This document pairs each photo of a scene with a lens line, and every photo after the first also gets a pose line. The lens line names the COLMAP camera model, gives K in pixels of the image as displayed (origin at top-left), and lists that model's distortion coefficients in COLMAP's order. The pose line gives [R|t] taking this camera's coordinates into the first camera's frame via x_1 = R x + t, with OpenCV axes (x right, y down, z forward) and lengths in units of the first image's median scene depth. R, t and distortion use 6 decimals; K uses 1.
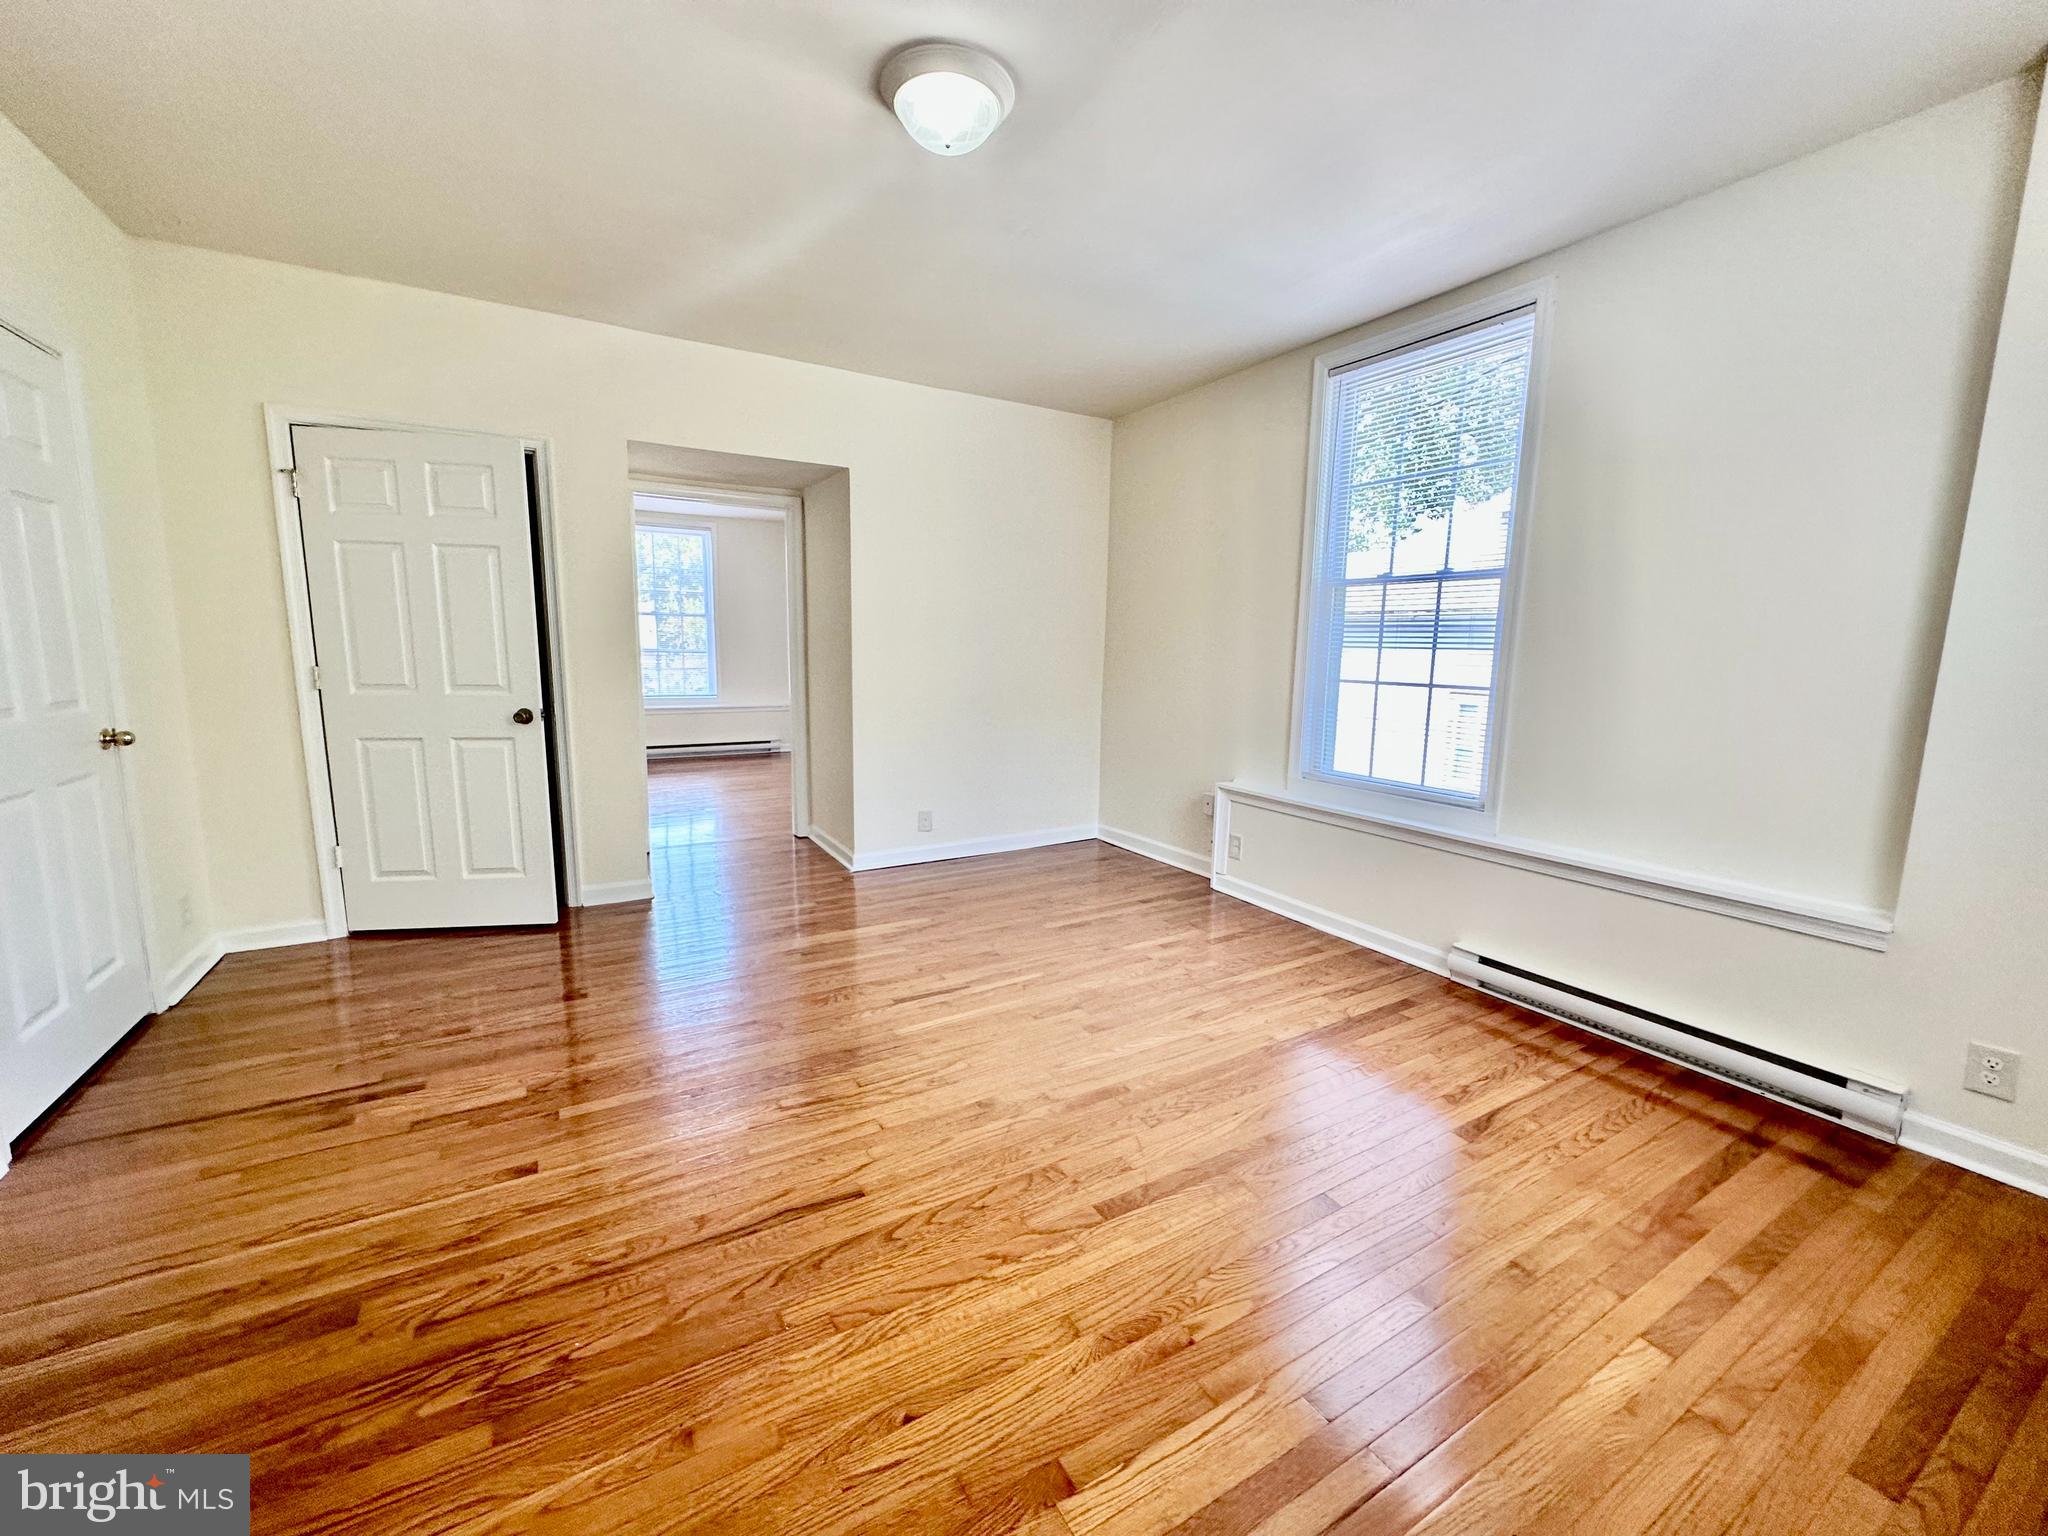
lens RADIAL K [[819.3, 0, 1024.0], [0, 819.3, 761.1], [0, 0, 1]] dist [0.000994, 0.000284]
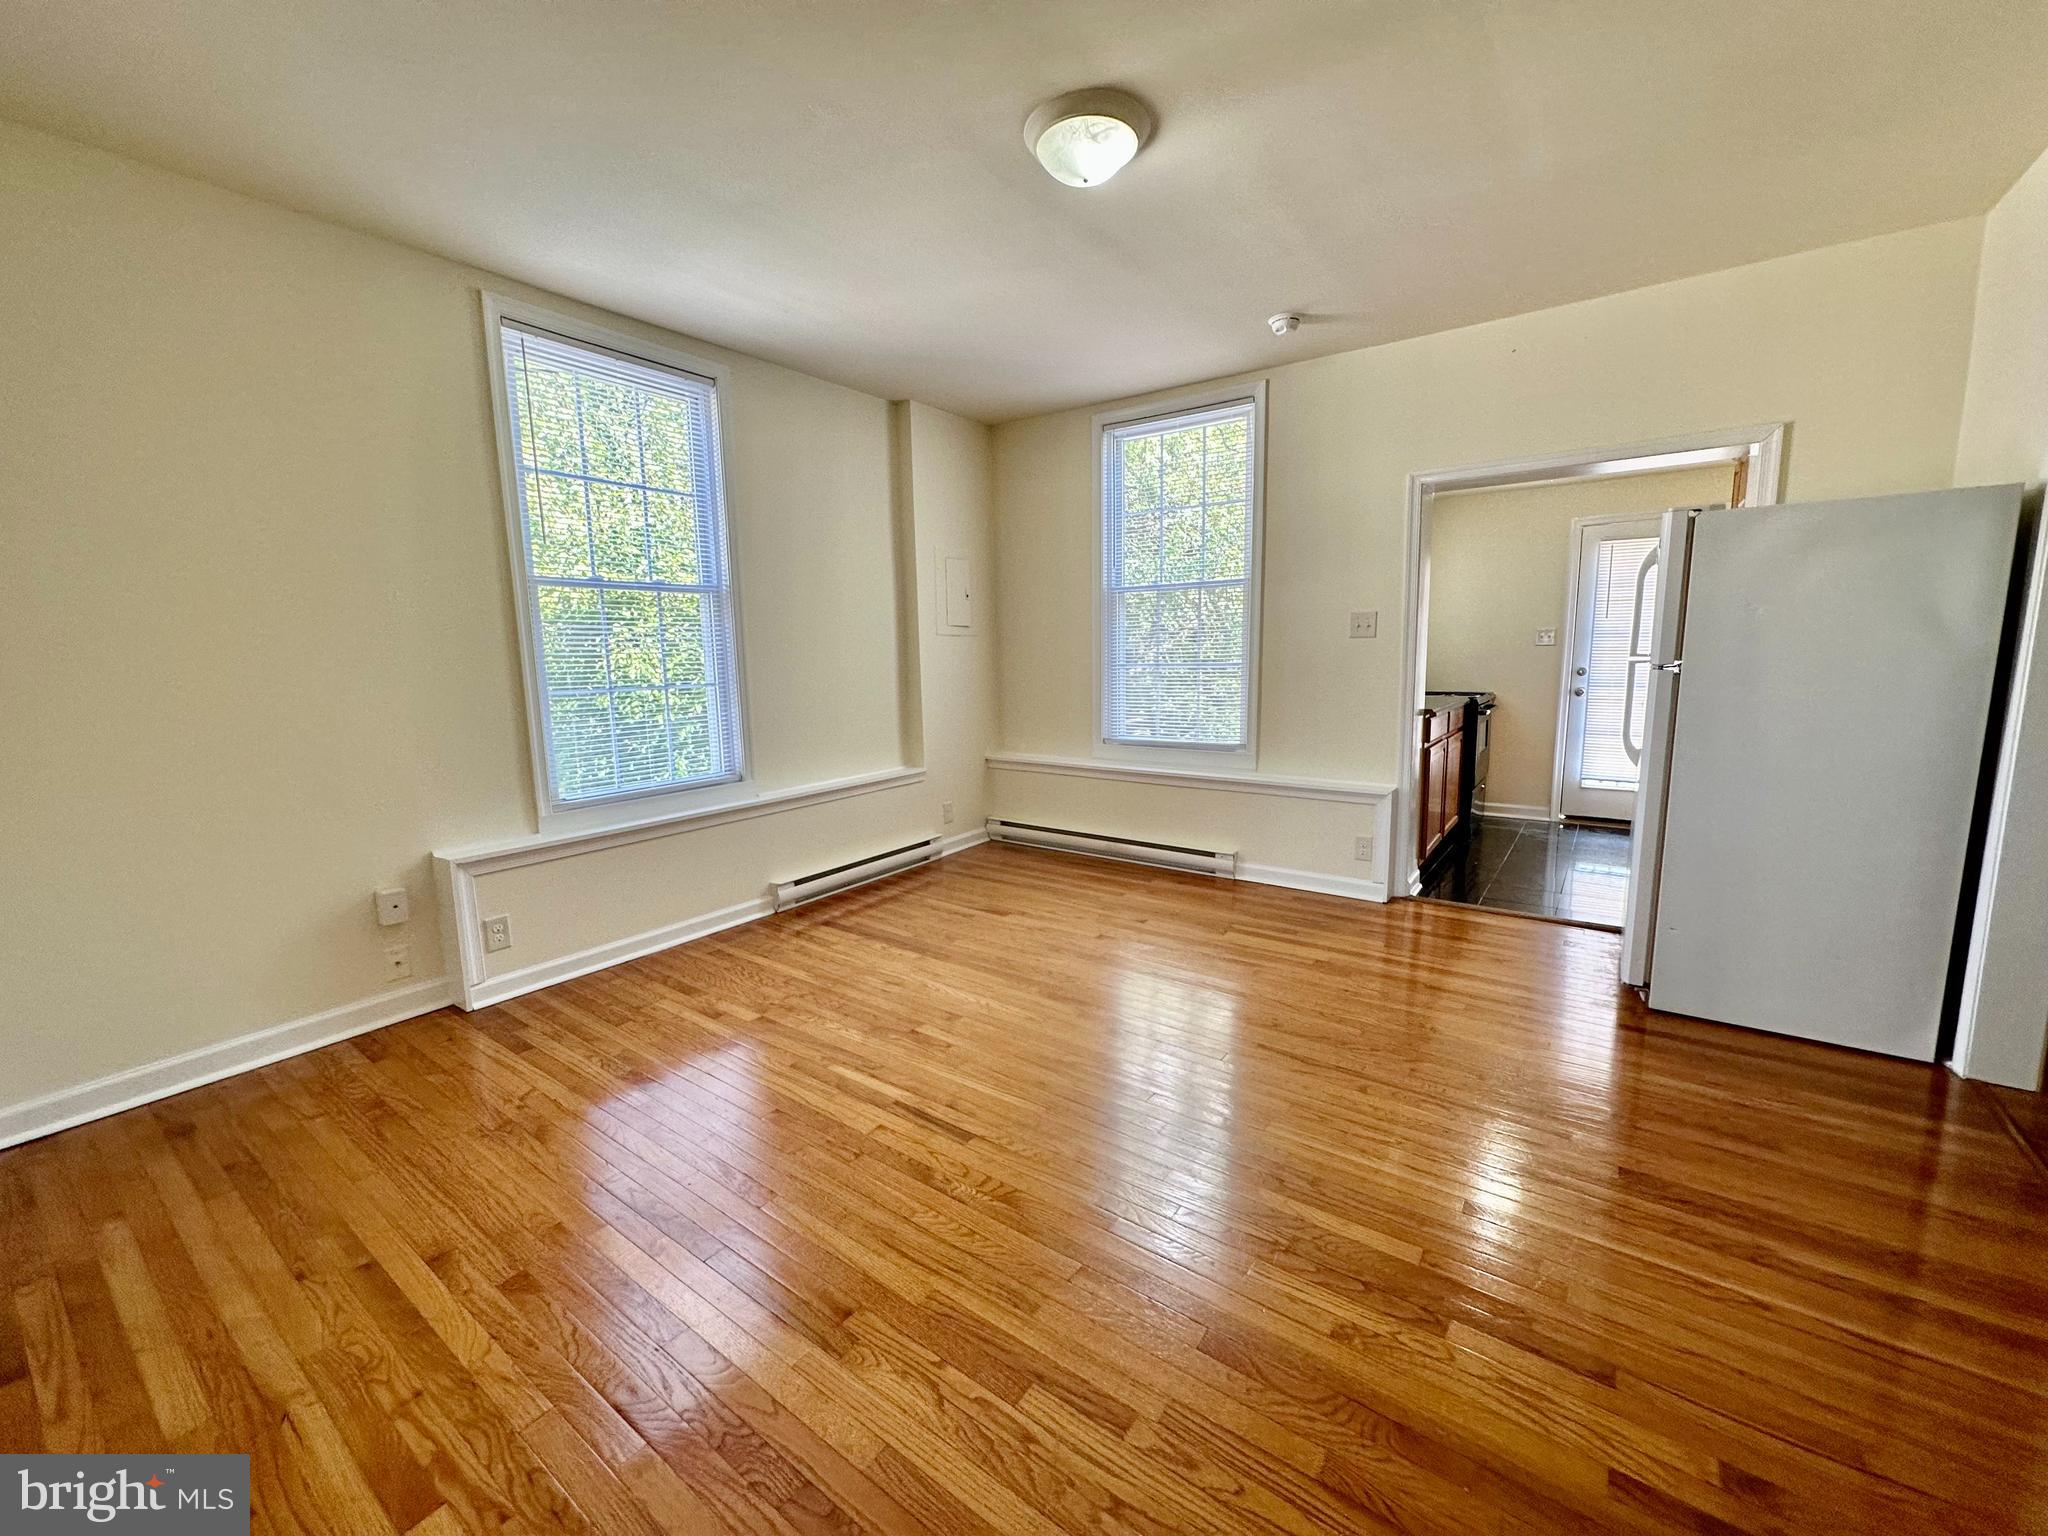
lens RADIAL K [[813.8, 0, 1024.0], [0, 813.8, 768.0], [0, 0, 1]] dist [-0.000071, -0.000124]
pose [[-0.404723, -0.145709, 0.902756, -0.772181], [0.137714, 0.966252, 0.217697, -0.179639], [-0.904010, 0.212429, -0.370998, 1.126280]]
